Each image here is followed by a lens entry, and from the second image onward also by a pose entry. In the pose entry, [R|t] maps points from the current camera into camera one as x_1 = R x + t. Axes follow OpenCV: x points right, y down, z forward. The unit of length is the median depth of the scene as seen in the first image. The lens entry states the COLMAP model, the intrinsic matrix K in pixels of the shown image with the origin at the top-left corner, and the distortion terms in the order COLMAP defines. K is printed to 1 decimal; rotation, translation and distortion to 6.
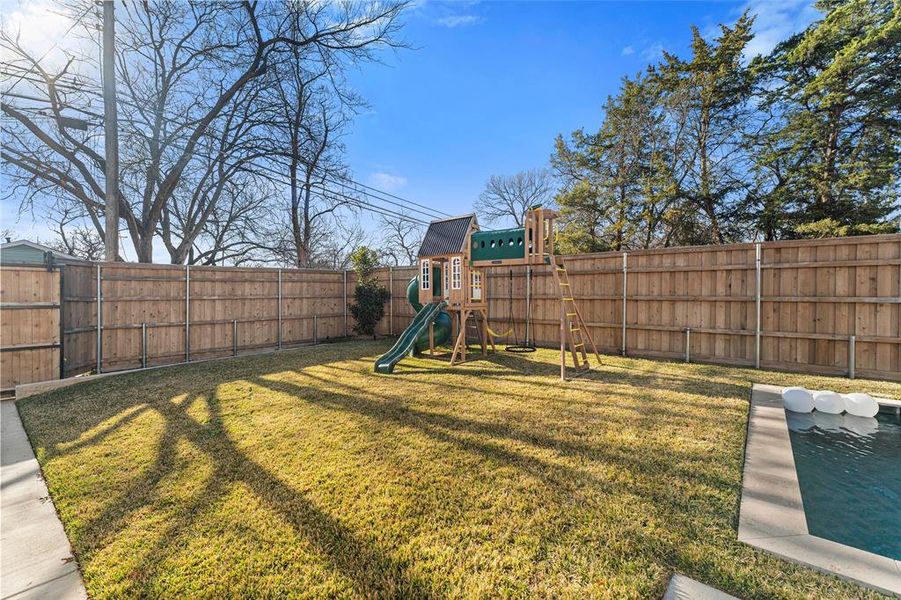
lens RADIAL K [[343.4, 0, 414.3], [0, 343.4, 295.9], [0, 0, 1]] dist [-0.000601, -0.000045]
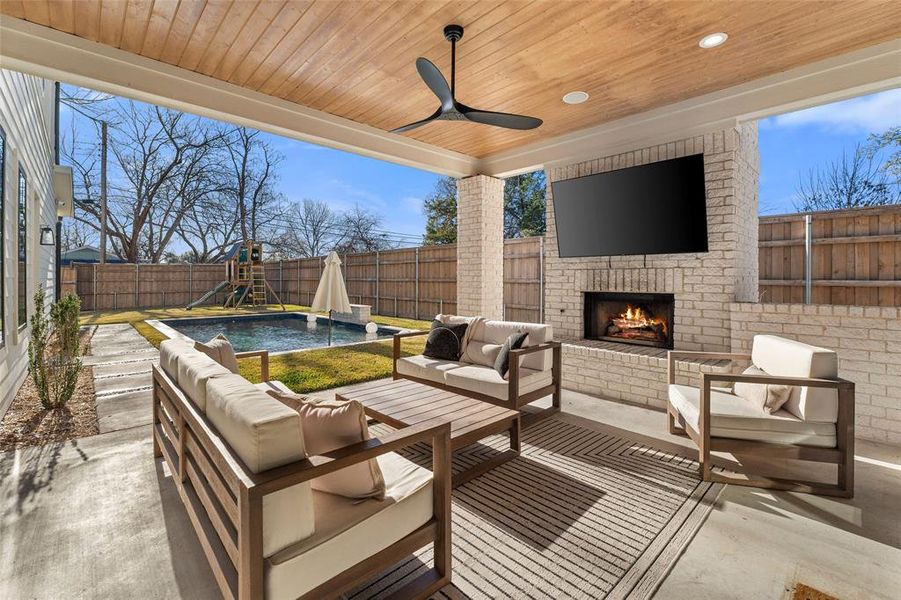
lens RADIAL K [[396.2, 0, 450.4], [0, 396.2, 277.3], [0, 0, 1]] dist [0.000786, 0.000214]
pose [[0.987521, 0.000923, -0.157483, 1.479561], [-0.003291, 0.999885, -0.014773, 0.017175], [0.157451, 0.015107, 0.987411, -0.992795]]
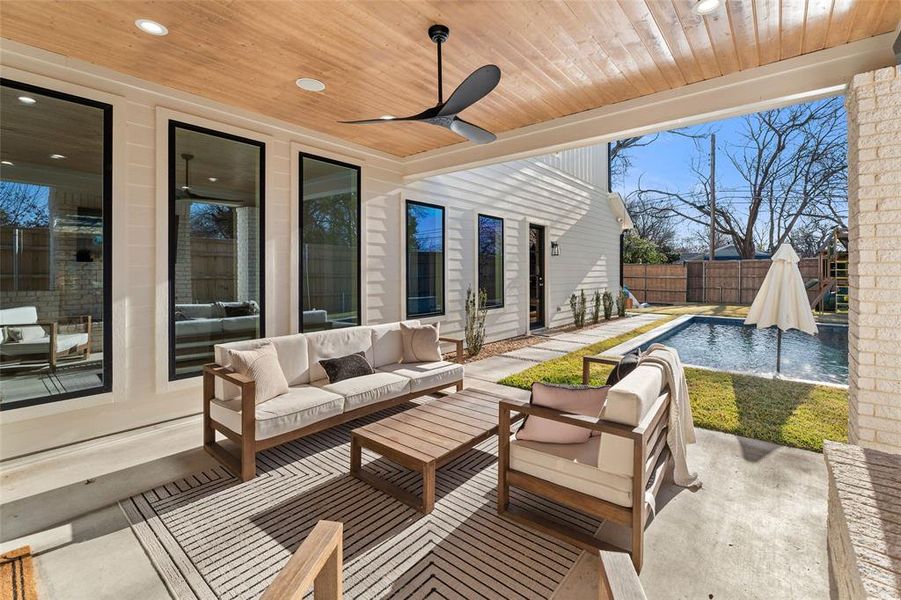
lens RADIAL K [[396.2, 0, 450.4], [0, 396.2, 277.3], [0, 0, 1]] dist [0.000786, 0.000214]
pose [[-0.037461, 0.016222, -0.999166, 1.737566], [-0.013509, 0.999769, 0.016738, -0.003917], [0.999207, 0.014125, -0.037233, -0.646999]]
